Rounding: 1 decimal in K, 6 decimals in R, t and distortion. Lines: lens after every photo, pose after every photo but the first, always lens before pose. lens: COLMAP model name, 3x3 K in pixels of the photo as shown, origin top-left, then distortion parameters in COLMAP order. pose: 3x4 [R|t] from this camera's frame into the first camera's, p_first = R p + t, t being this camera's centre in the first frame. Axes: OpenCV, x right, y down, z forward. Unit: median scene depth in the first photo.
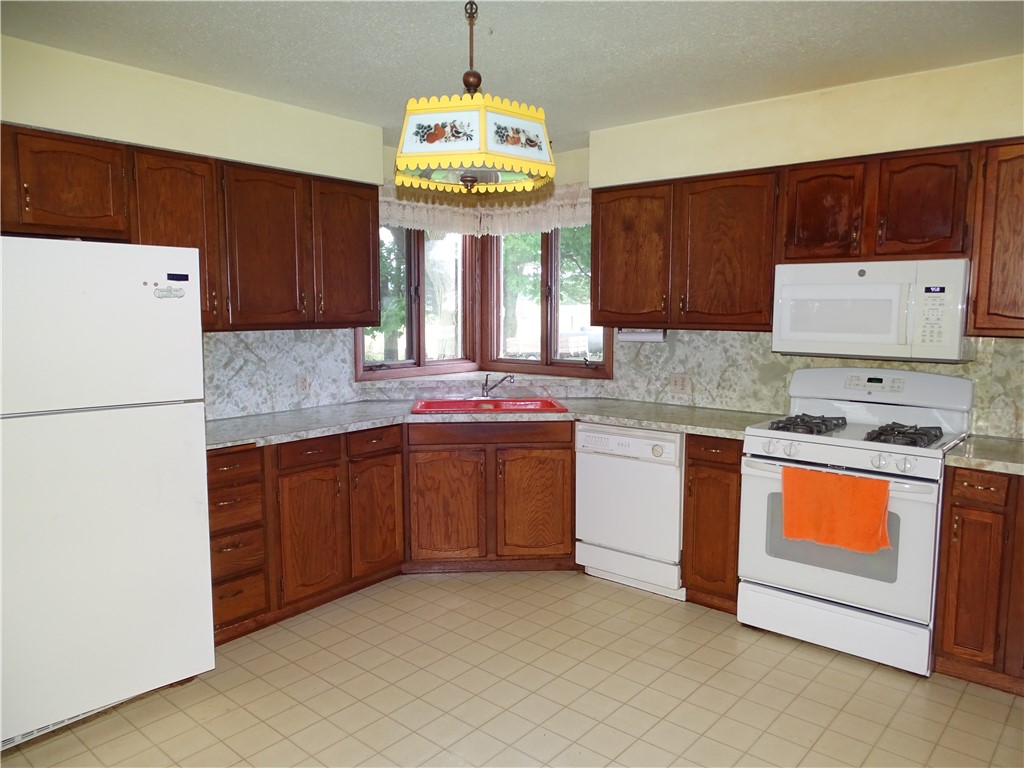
lens RADIAL K [[732.4, 0, 512.0], [0, 732.4, 384.0], [0, 0, 1]] dist [-0.002495, -0.000693]
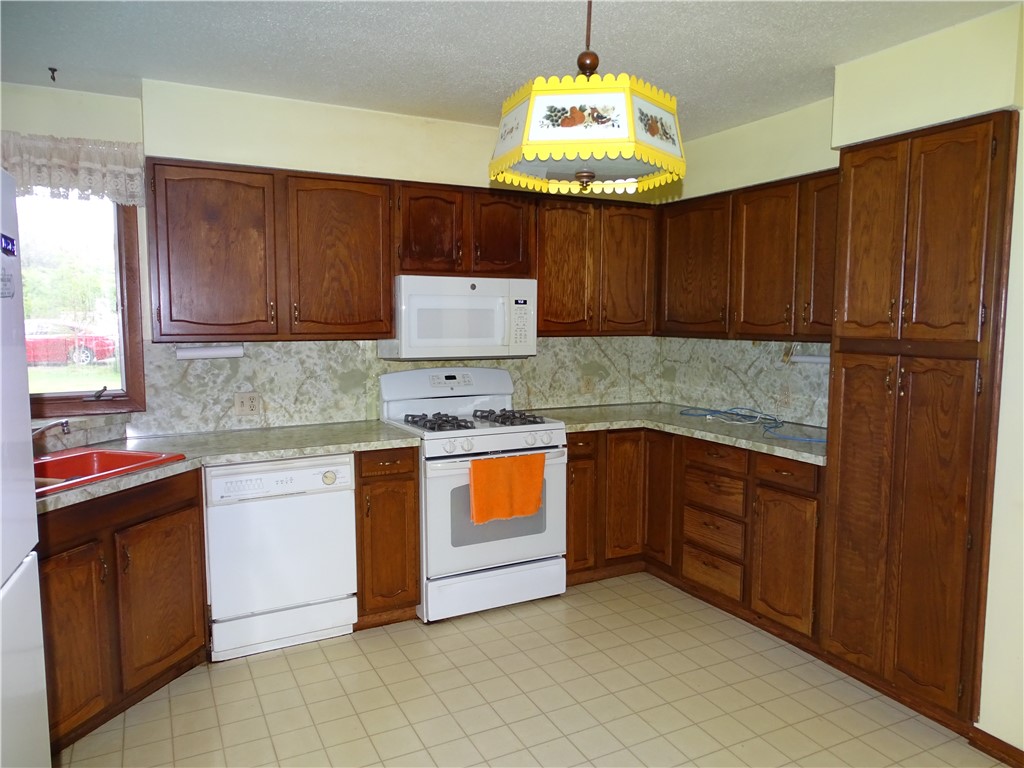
lens RADIAL K [[732.4, 0, 512.0], [0, 732.4, 384.0], [0, 0, 1]] dist [-0.002495, -0.000693]
pose [[0.362444, -0.093032, 0.927351, -0.525523], [0.096045, 0.993436, 0.062123, -0.055028], [-0.927044, 0.066551, 0.369000, 0.449542]]
